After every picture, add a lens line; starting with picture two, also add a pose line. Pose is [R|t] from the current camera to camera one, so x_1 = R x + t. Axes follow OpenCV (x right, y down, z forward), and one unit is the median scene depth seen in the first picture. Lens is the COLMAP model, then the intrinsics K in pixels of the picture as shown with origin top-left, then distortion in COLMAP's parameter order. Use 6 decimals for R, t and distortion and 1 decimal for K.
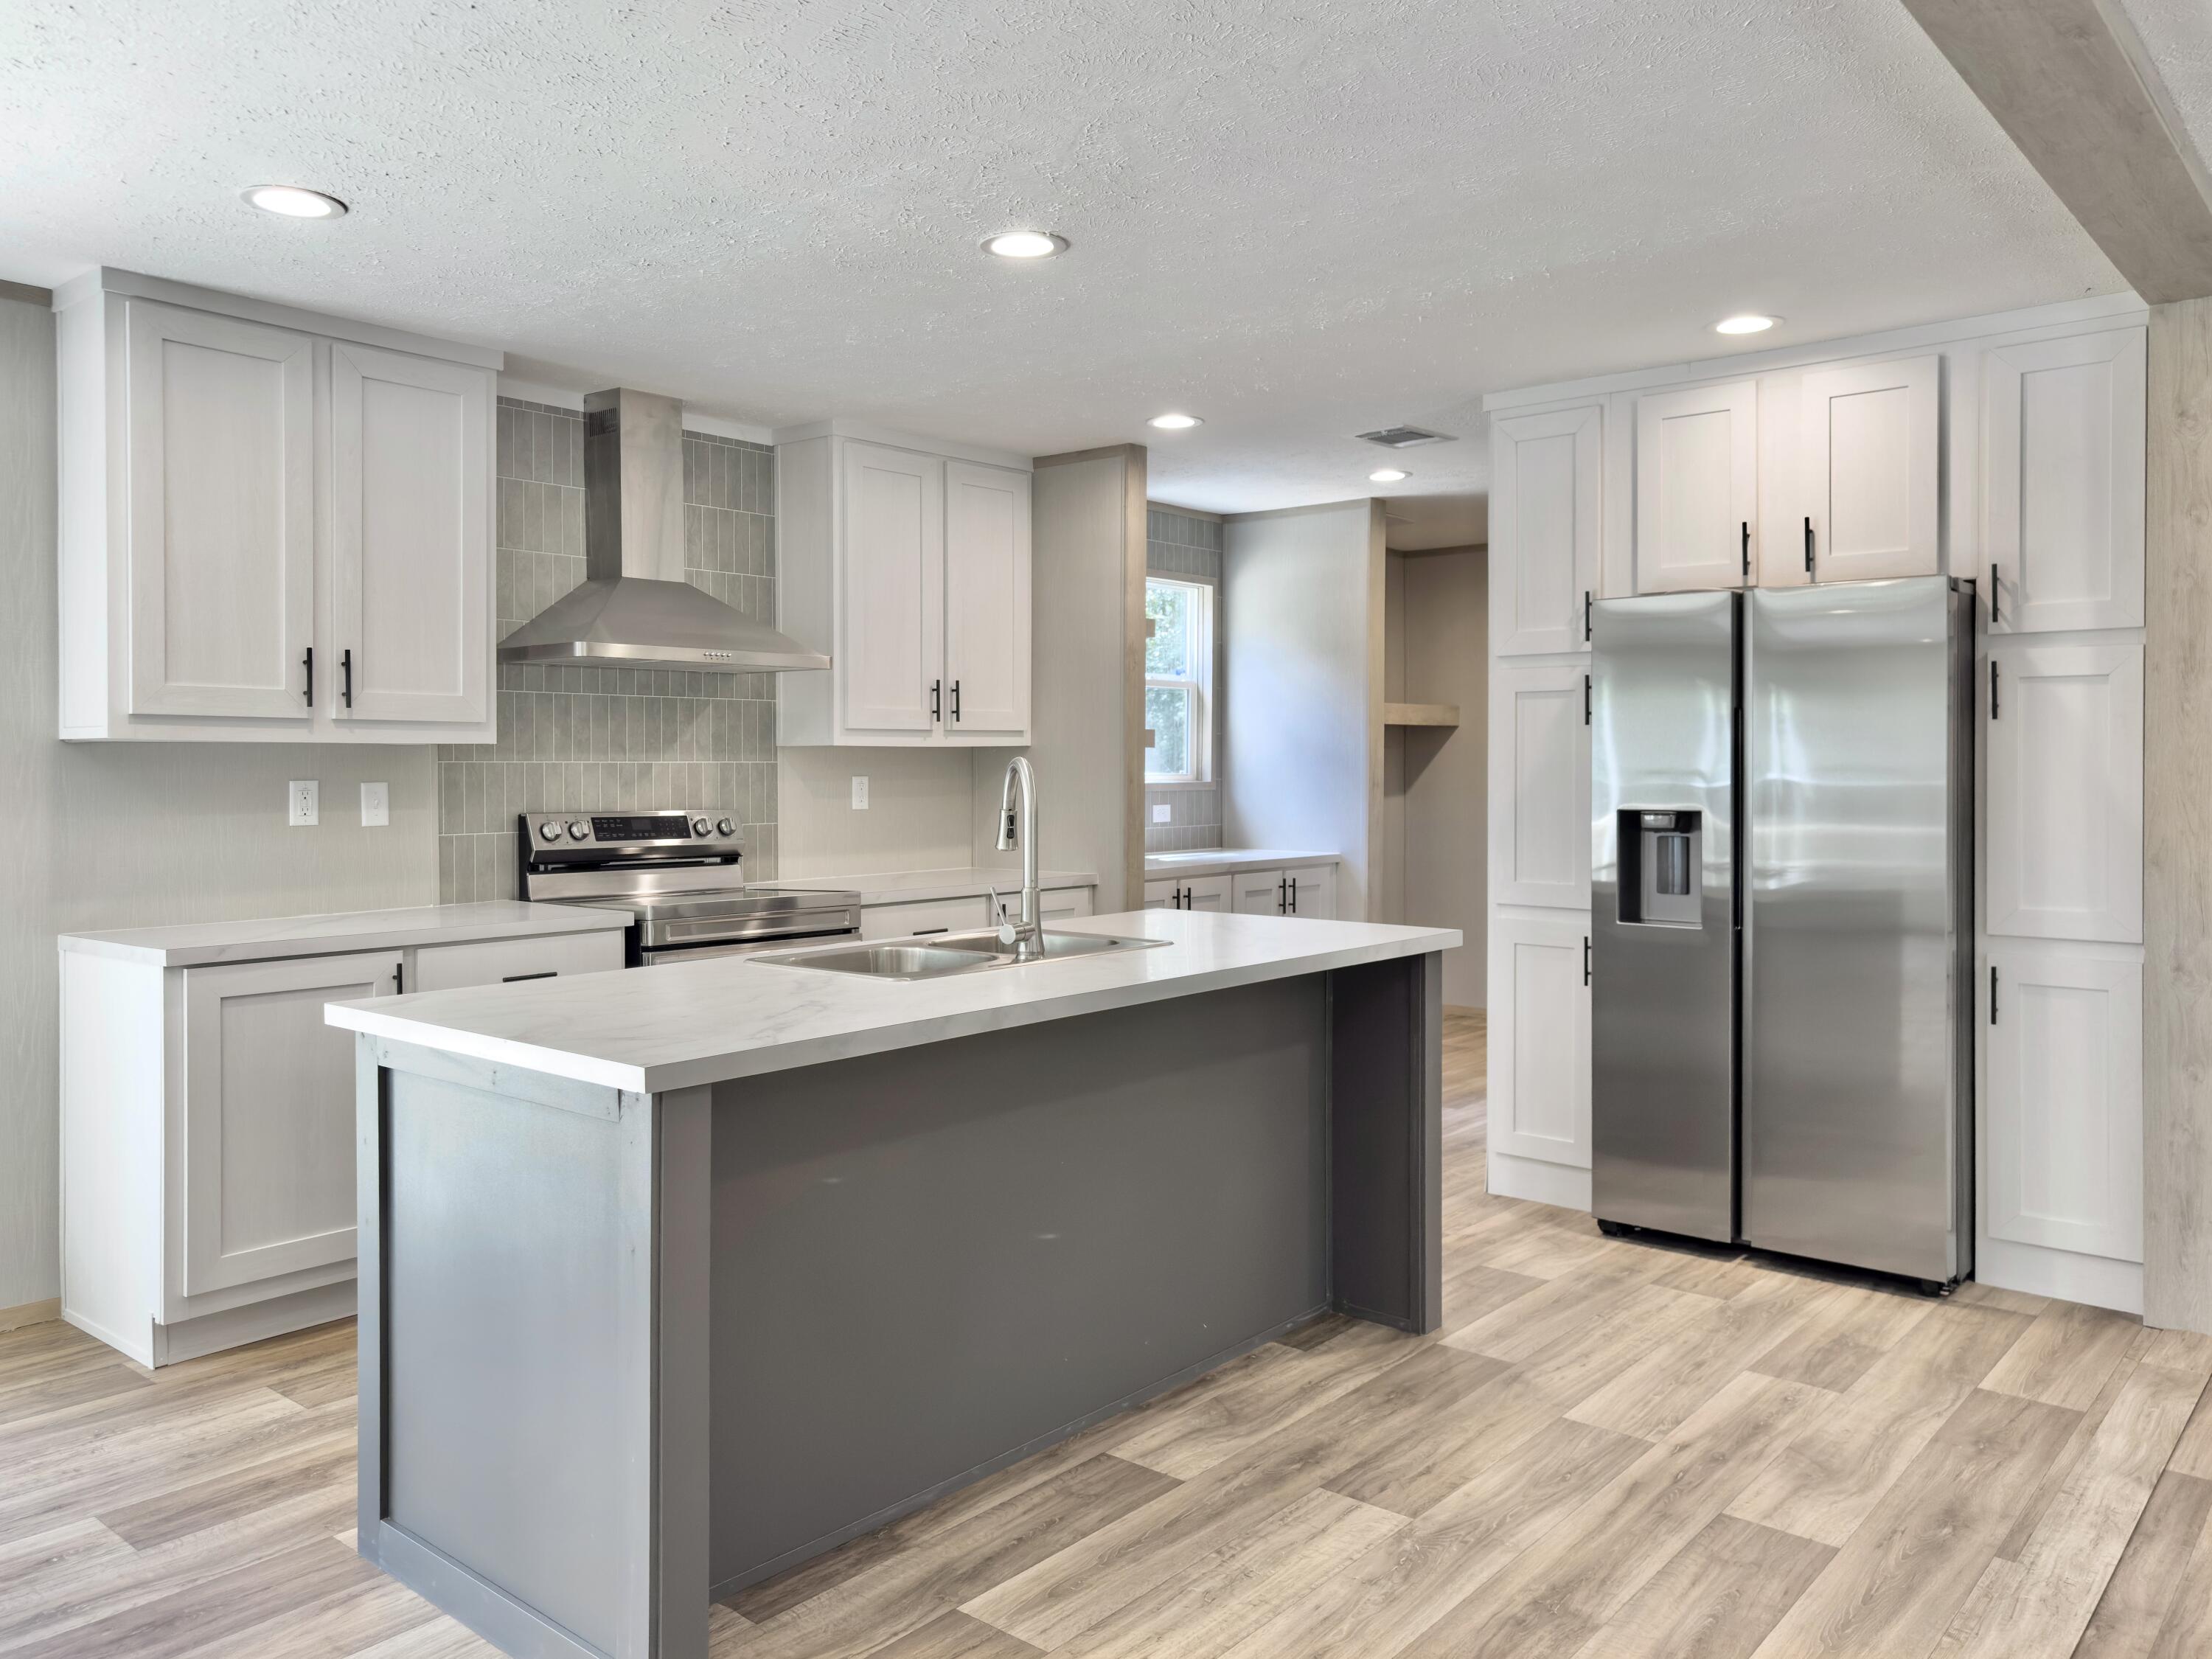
lens RADIAL K [[1609.5, 0, 1096.3], [0, 1609.5, 807.0], [0, 0, 1]] dist [0.008405, -0.016167]
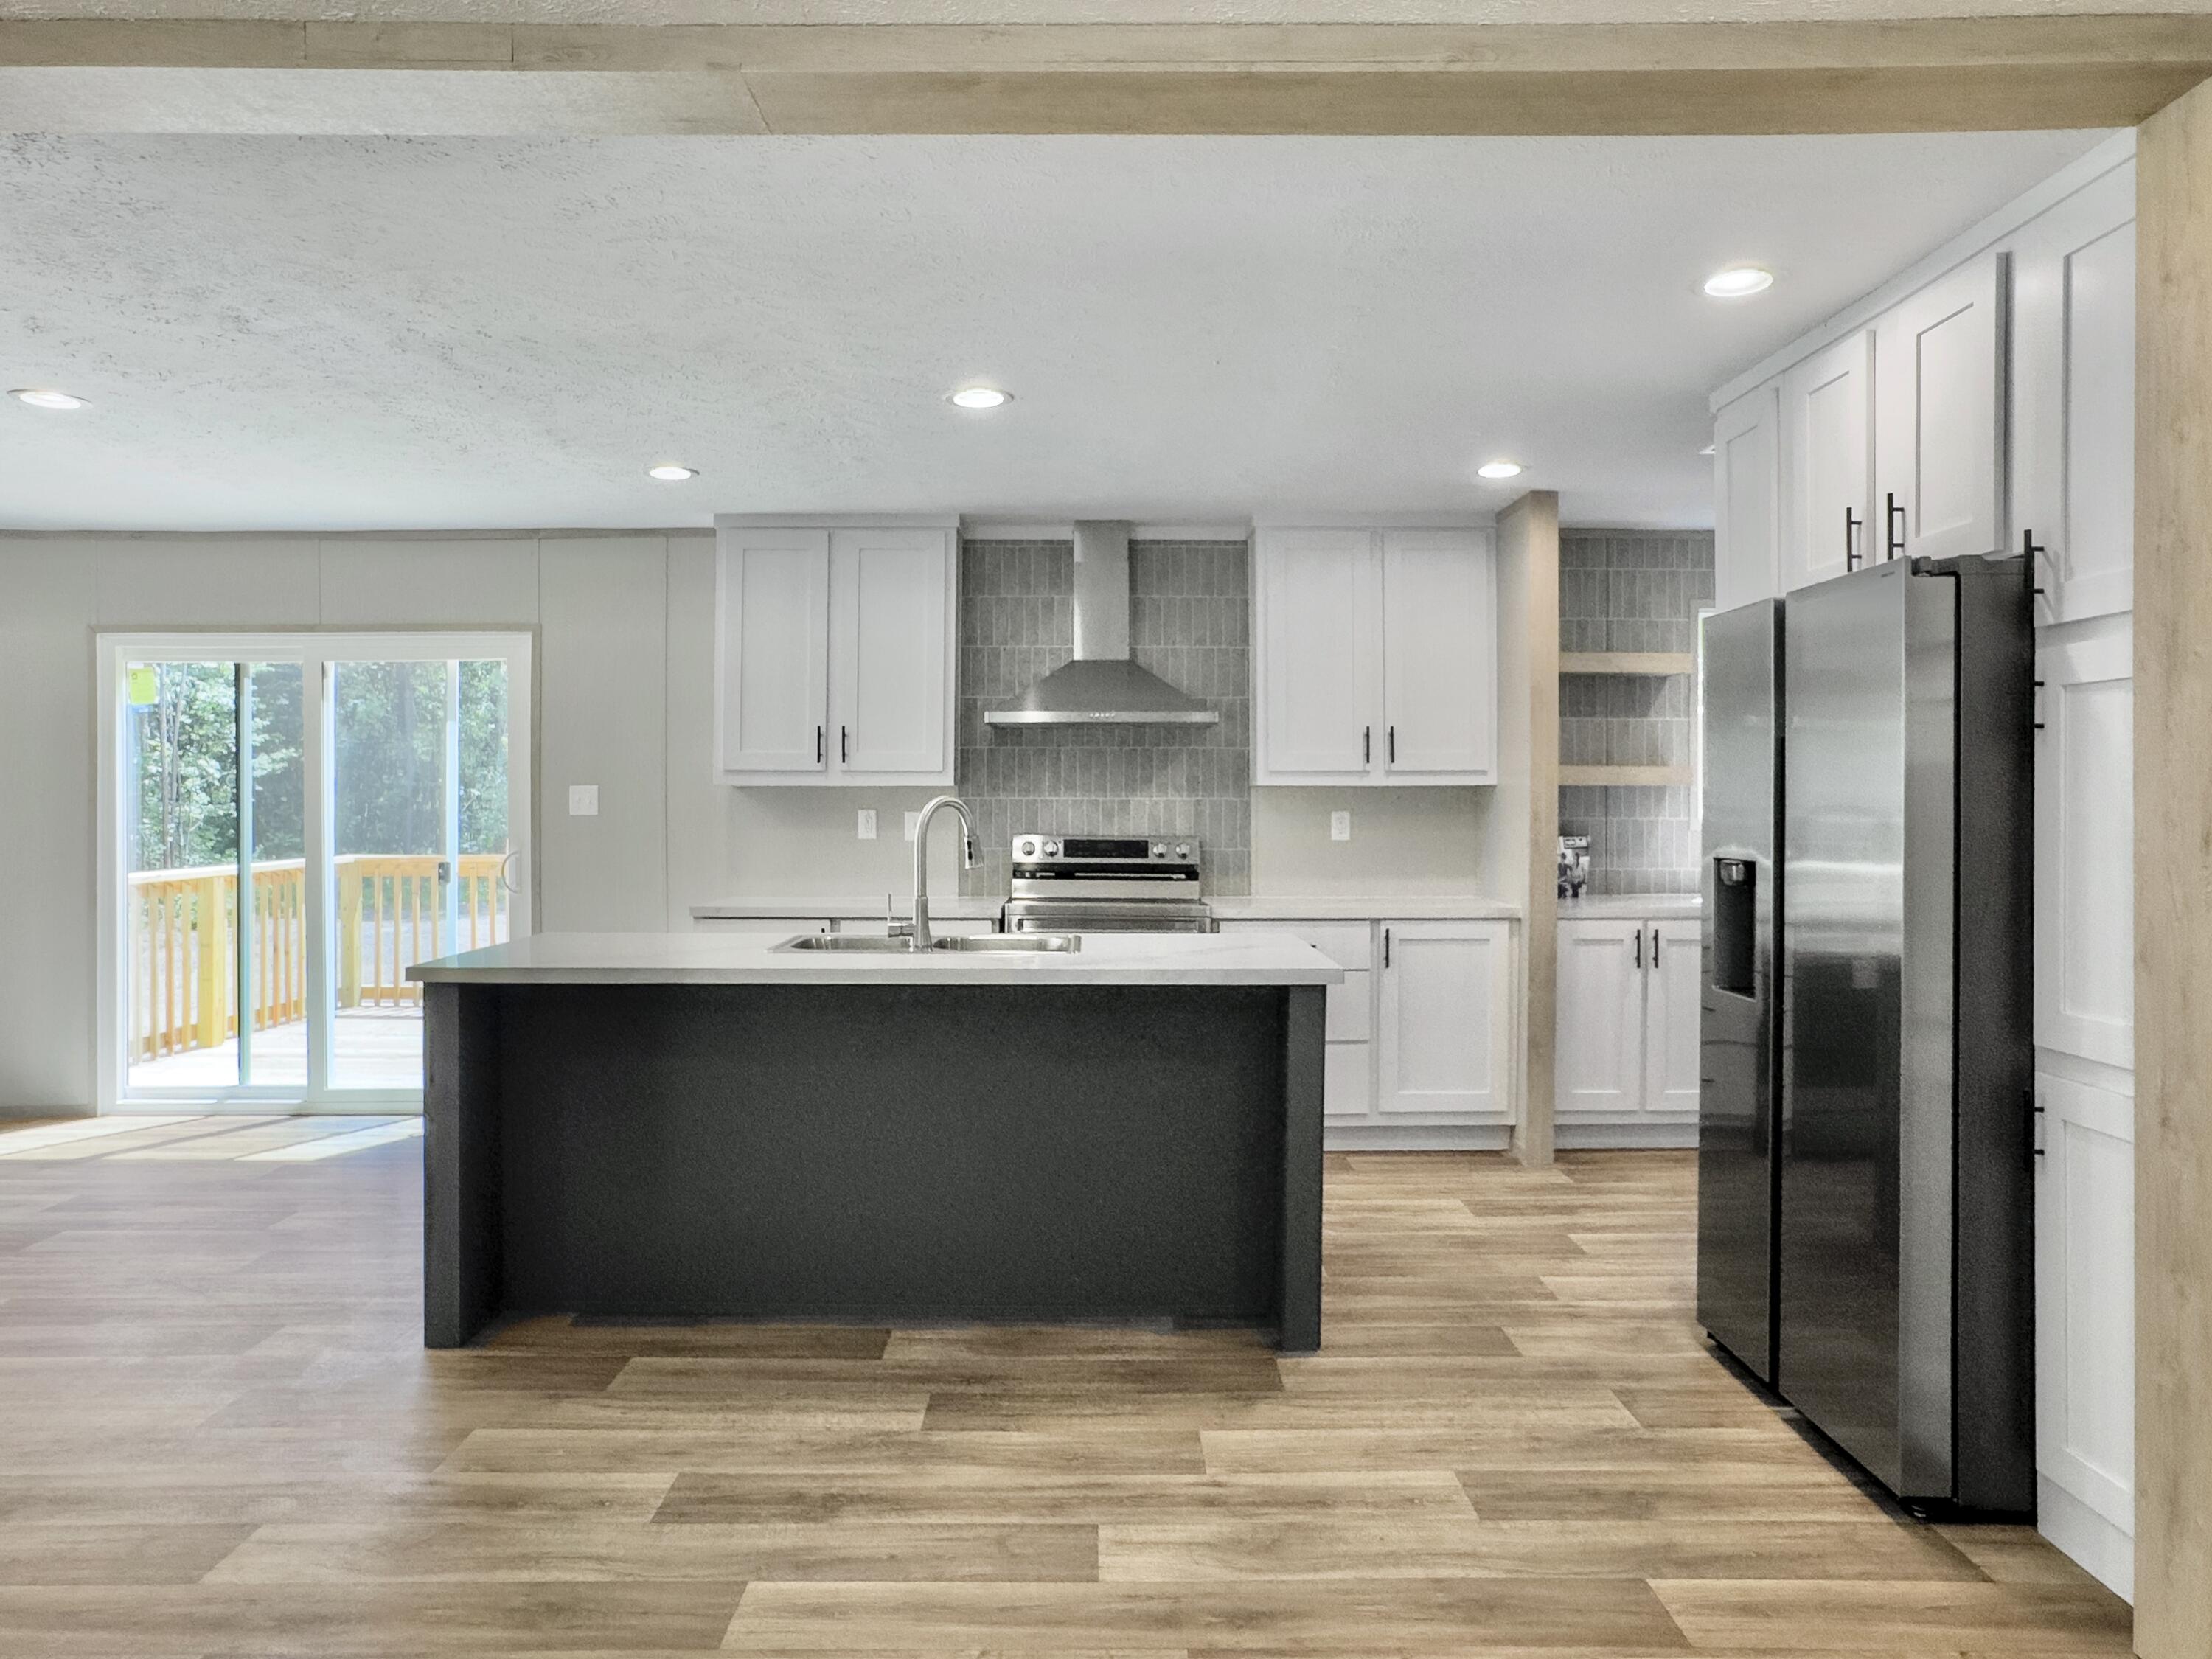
lens RADIAL K [[1437.8, 0, 1096.7], [0, 1437.8, 826.5], [0, 0, 1]] dist [-0.039321, 0.021388]
pose [[0.664057, 0.017699, -0.747472, 0.631159], [-0.023374, 0.999723, 0.002906, -0.008912], [0.747316, 0.015541, 0.664287, 0.225355]]
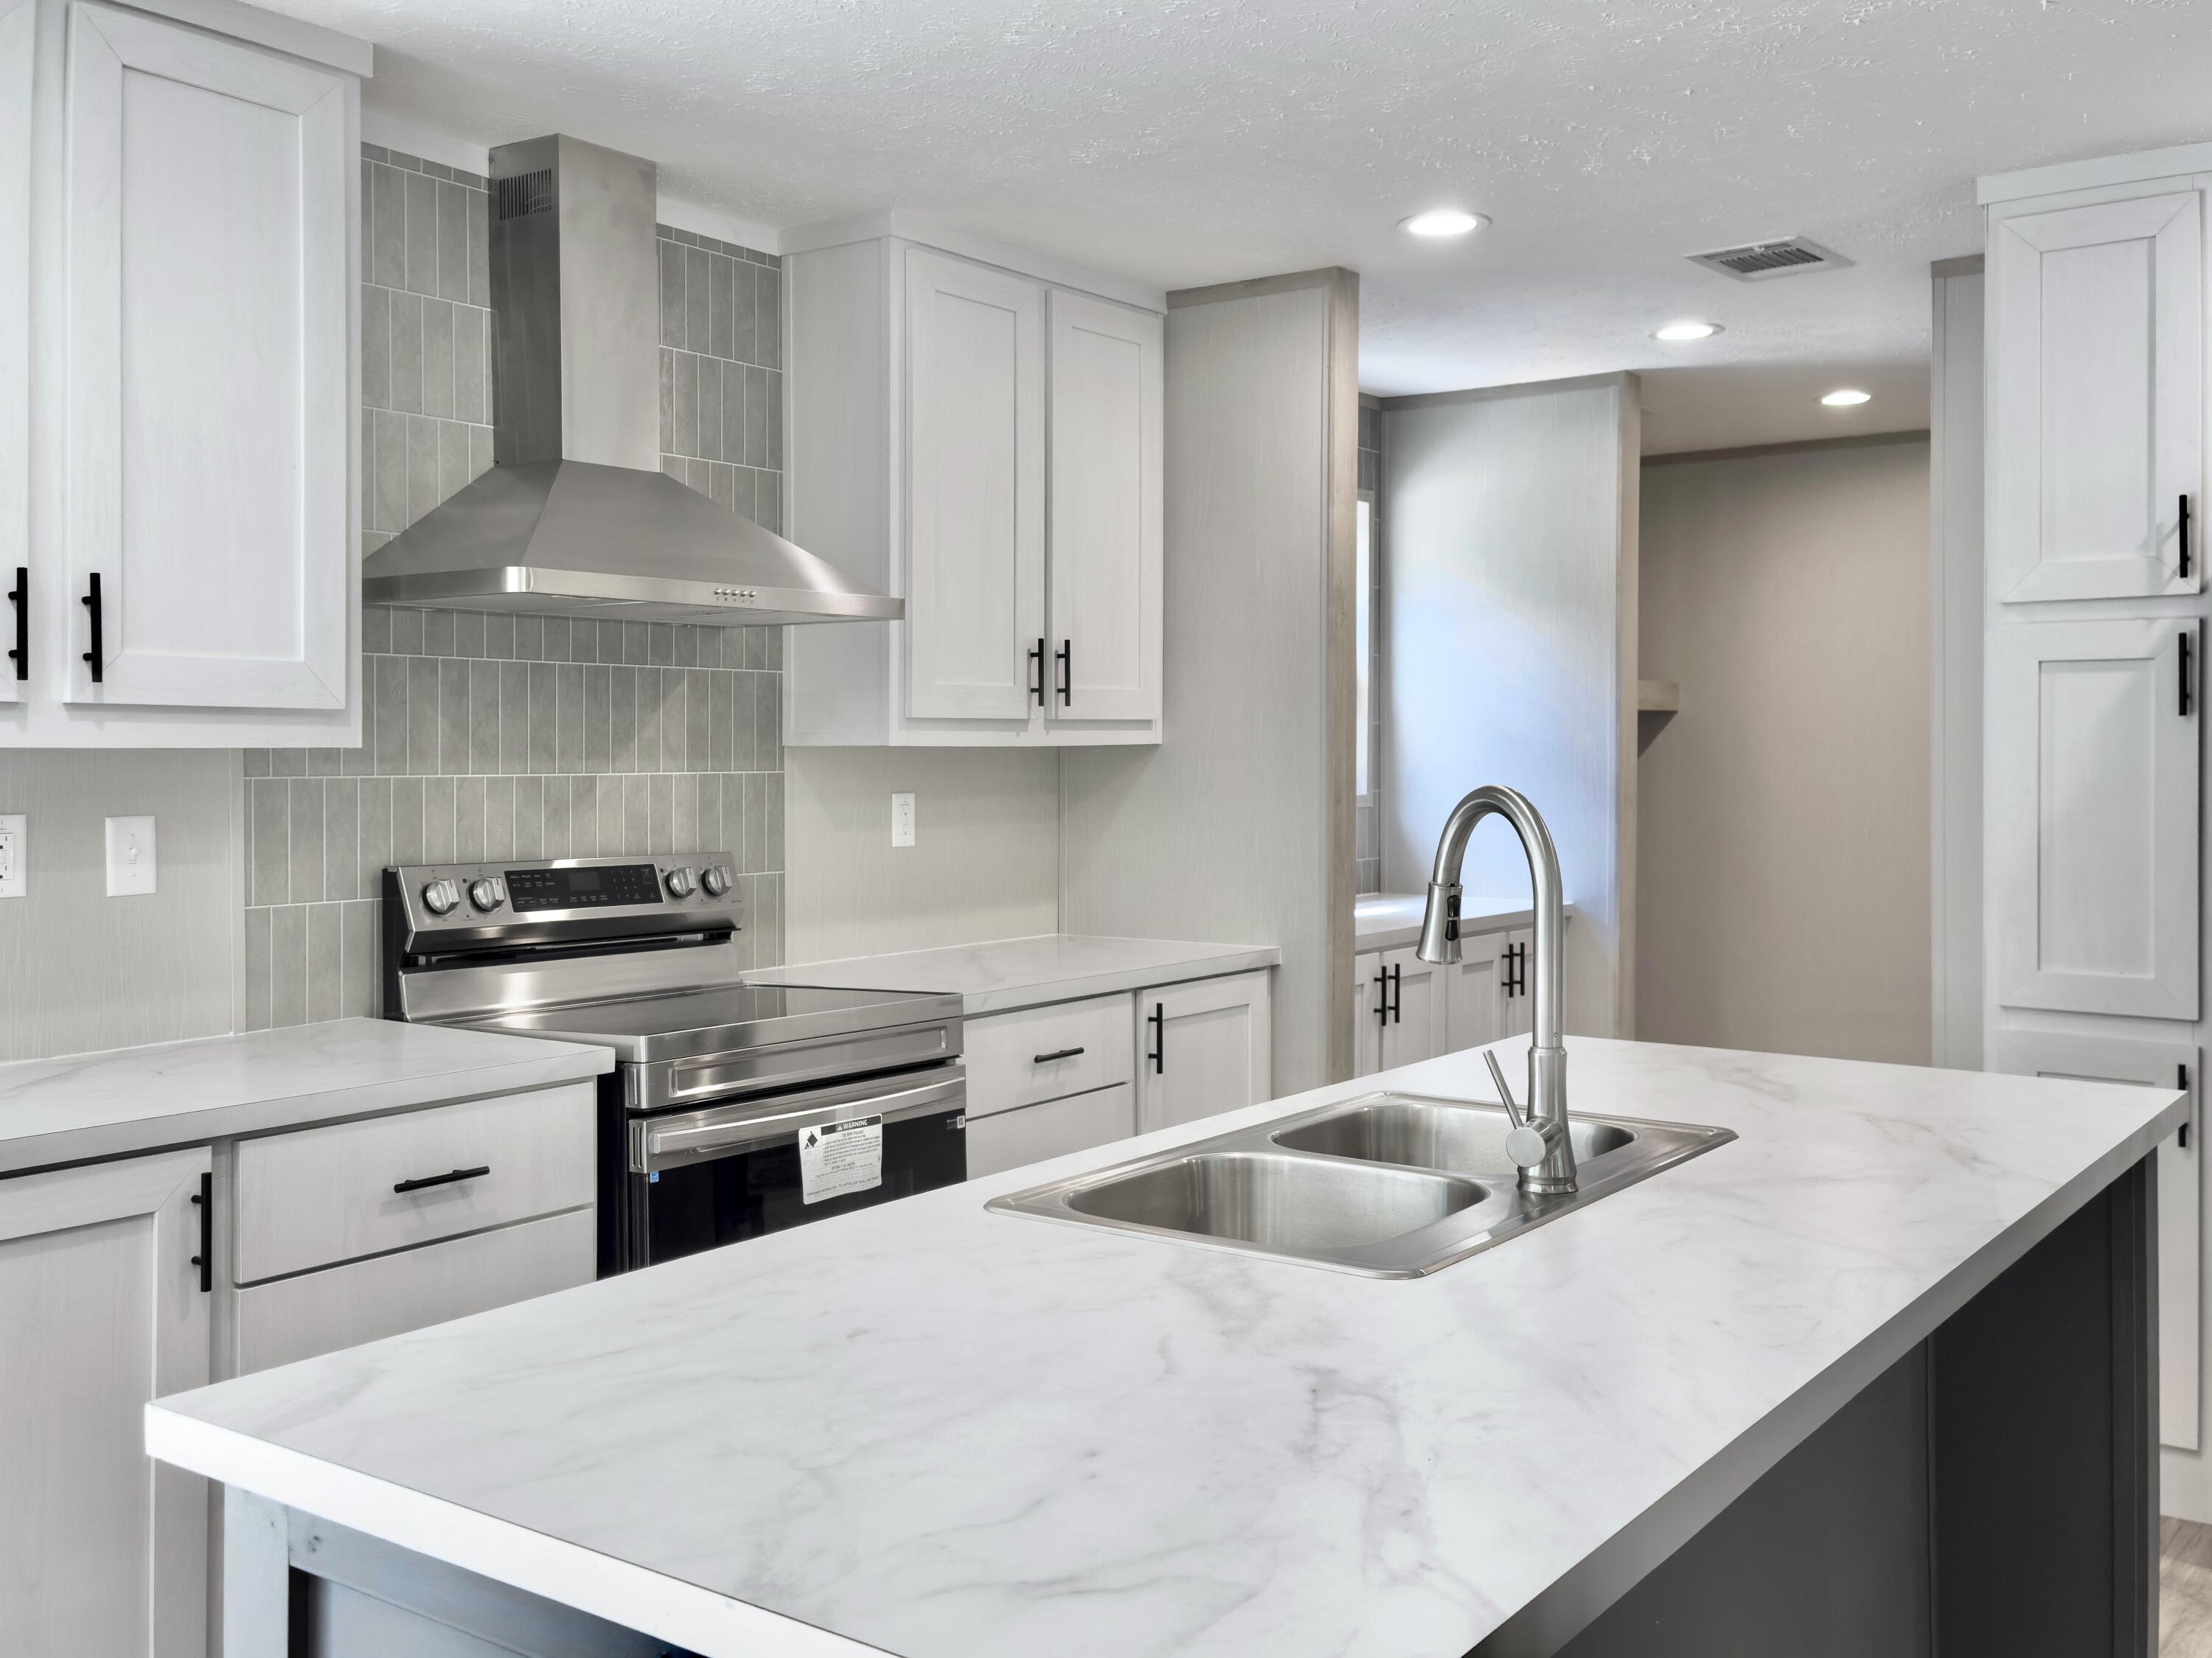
lens RADIAL K [[2012.2, 0, 1093.9], [0, 2012.2, 784.1], [0, 0, 1]] dist [0.033602, 0.000000]
pose [[0.997719, -0.000780, 0.067503, -0.155510], [0.001526, 0.999938, -0.011001, -0.017345], [-0.067490, 0.011079, 0.997658, 0.265686]]
